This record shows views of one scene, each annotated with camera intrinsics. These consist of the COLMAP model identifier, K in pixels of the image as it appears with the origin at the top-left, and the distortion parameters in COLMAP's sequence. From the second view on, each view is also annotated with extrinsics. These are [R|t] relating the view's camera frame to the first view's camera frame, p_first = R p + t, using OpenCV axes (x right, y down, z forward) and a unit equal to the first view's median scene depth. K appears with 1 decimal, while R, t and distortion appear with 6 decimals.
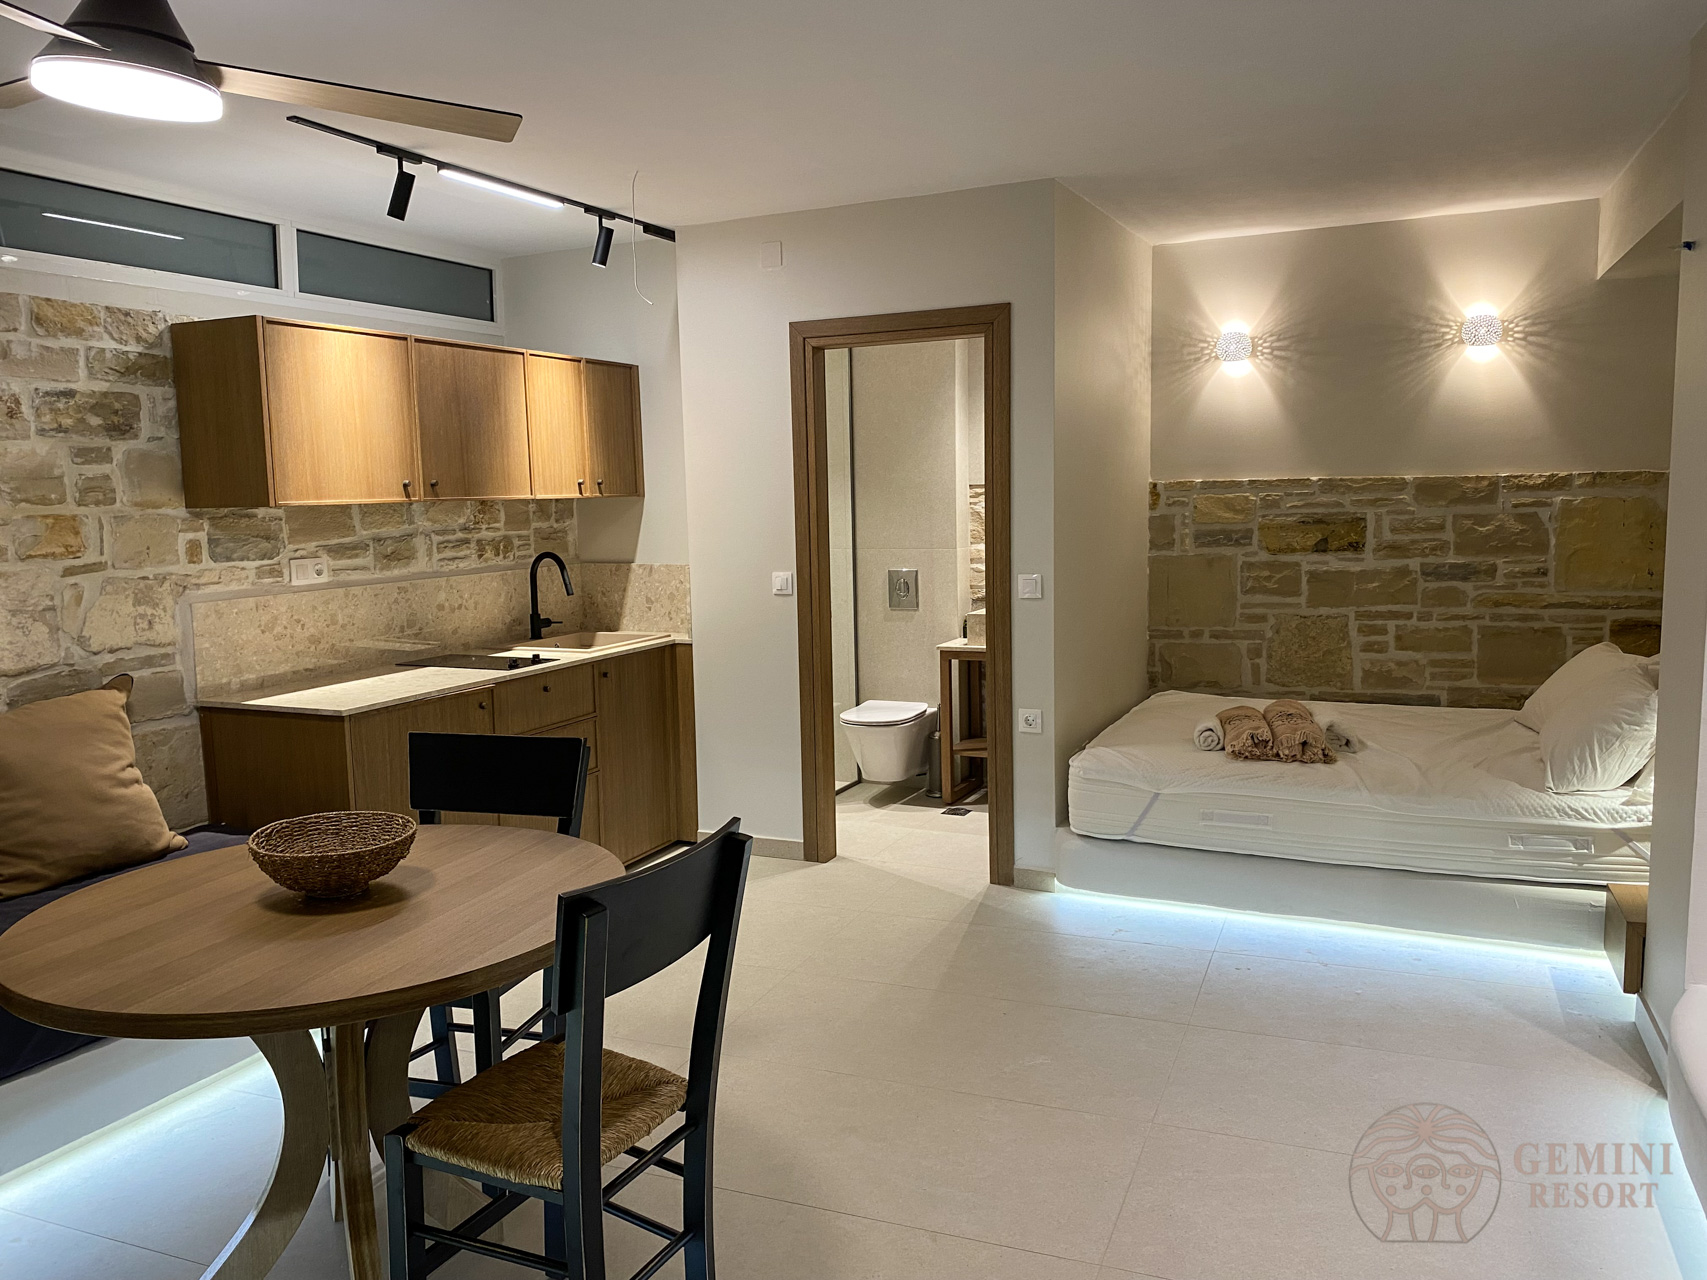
lens RADIAL K [[1333.4, 0, 853.5], [0, 1333.4, 640.0], [0, 0, 1]] dist [0.087990, -0.132224]
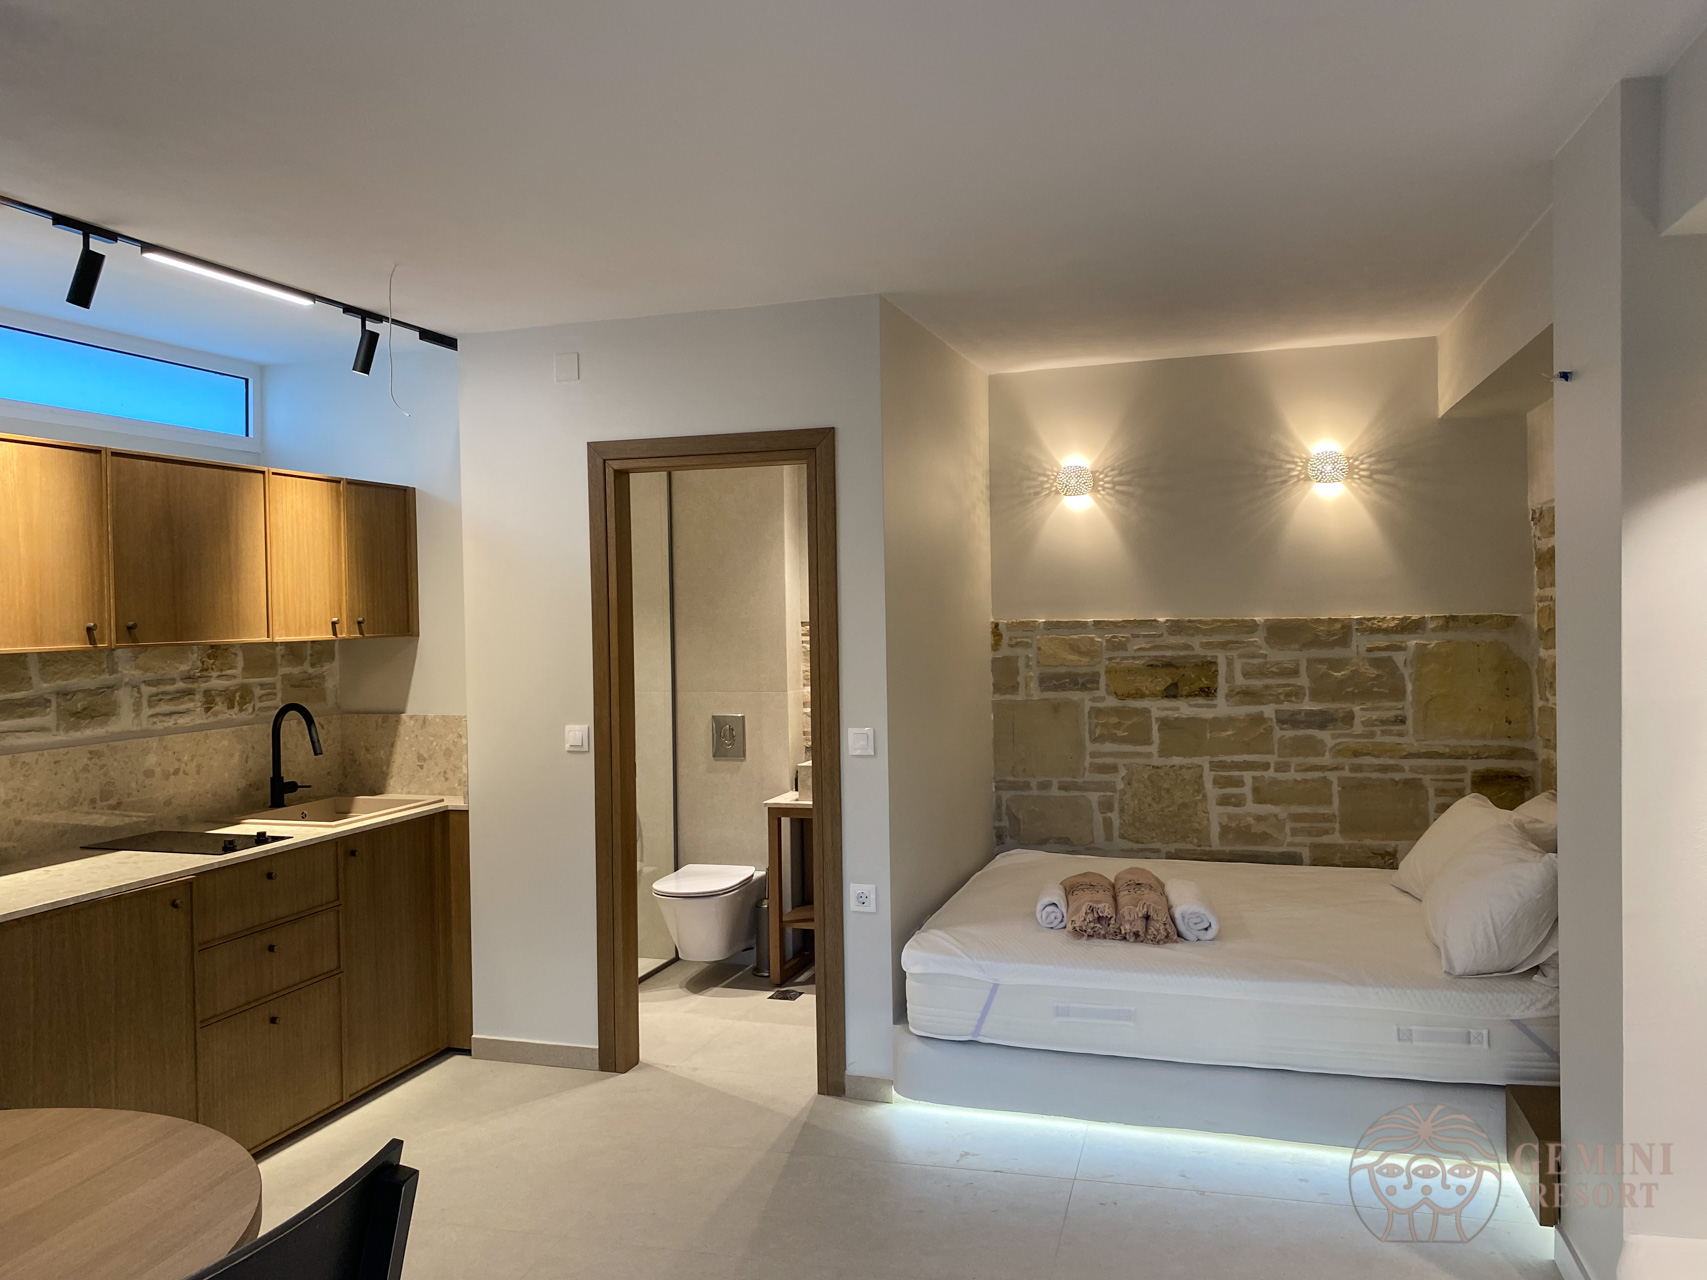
lens RADIAL K [[1333.4, 0, 853.5], [0, 1333.4, 640.0], [0, 0, 1]] dist [0.087990, -0.132224]
pose [[0.993472, 0.001051, 0.114073, 0.024612], [0.010124, 0.995200, -0.097332, -0.019285], [-0.113628, 0.097851, 0.988693, 0.115474]]
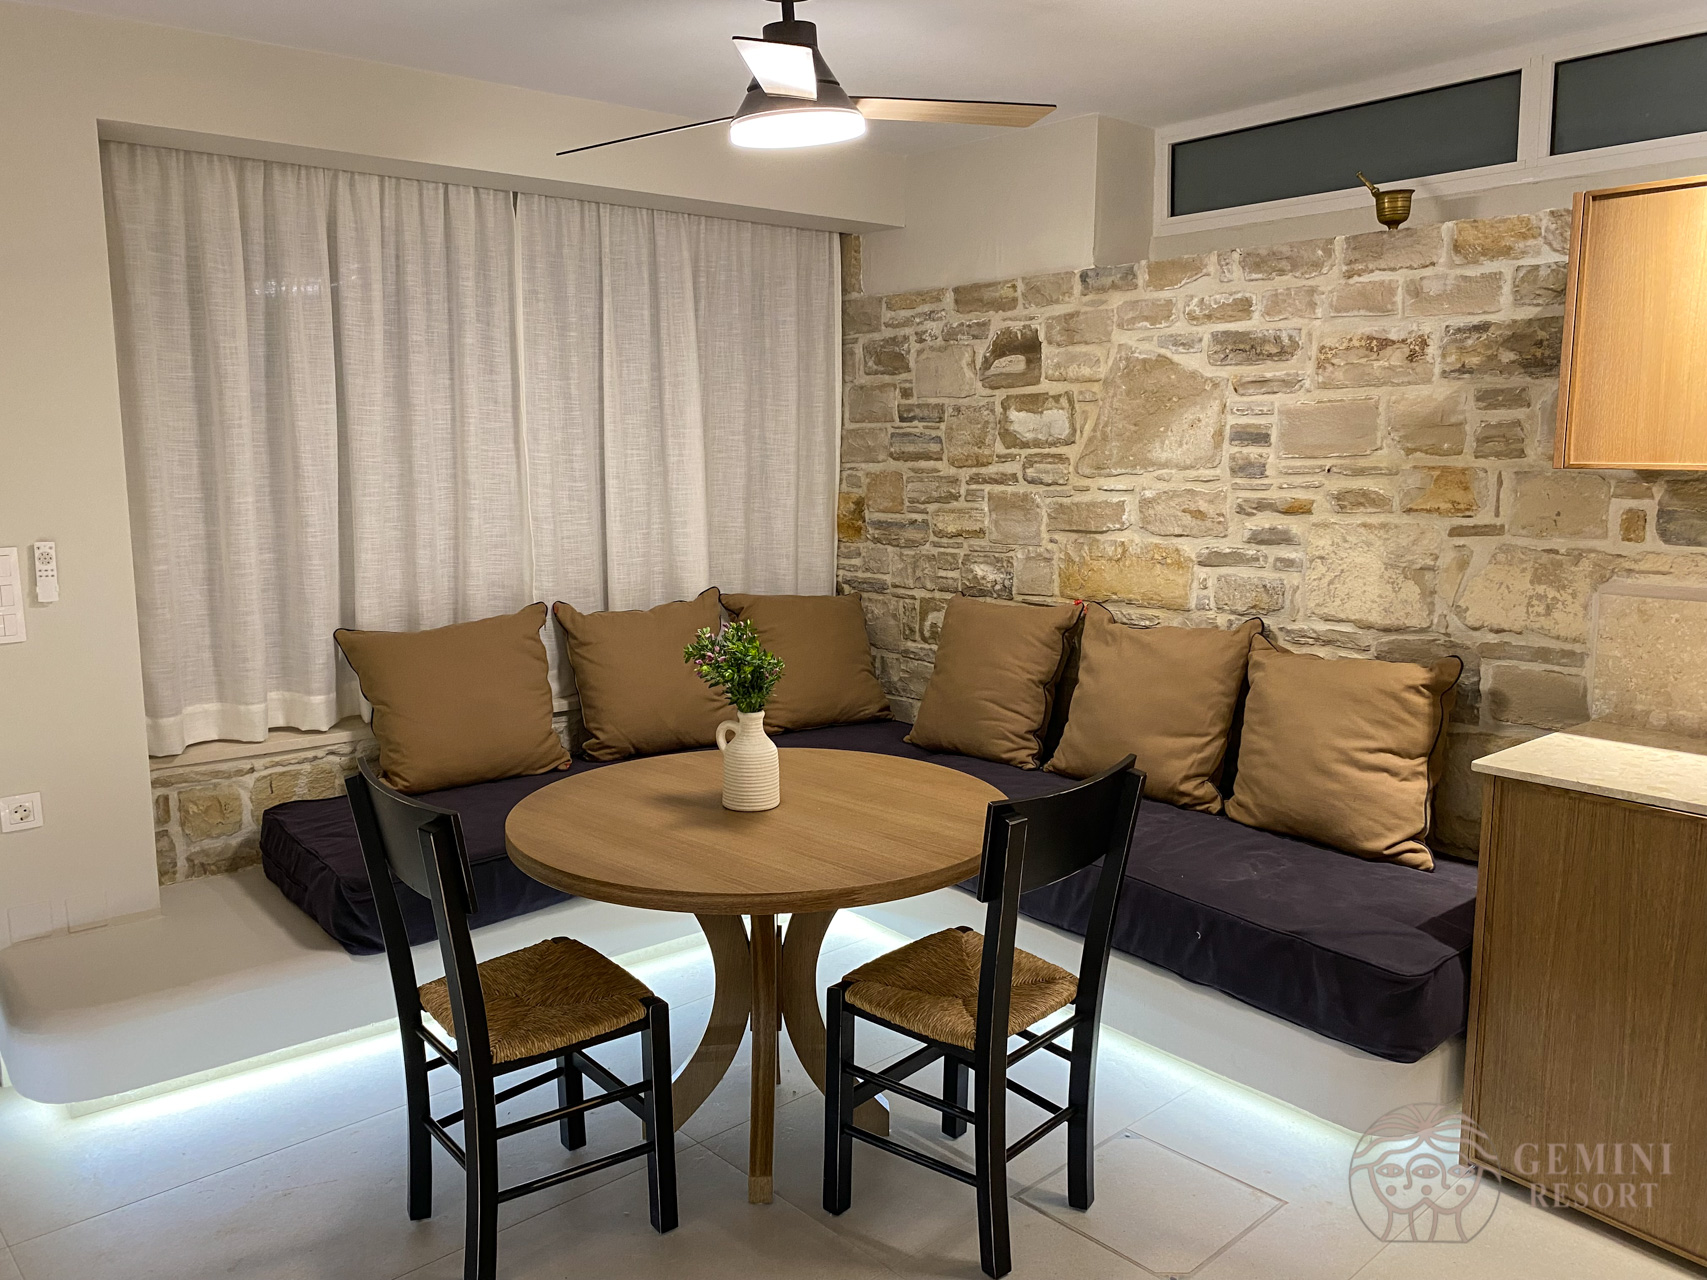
lens RADIAL K [[1333.4, 0, 853.5], [0, 1333.4, 640.0], [0, 0, 1]] dist [0.087990, -0.132224]
pose [[-0.449952, 0.152846, -0.879876, 0.285402], [-0.092611, 0.971947, 0.216199, -0.099561], [0.888238, 0.178766, -0.423174, 0.757028]]
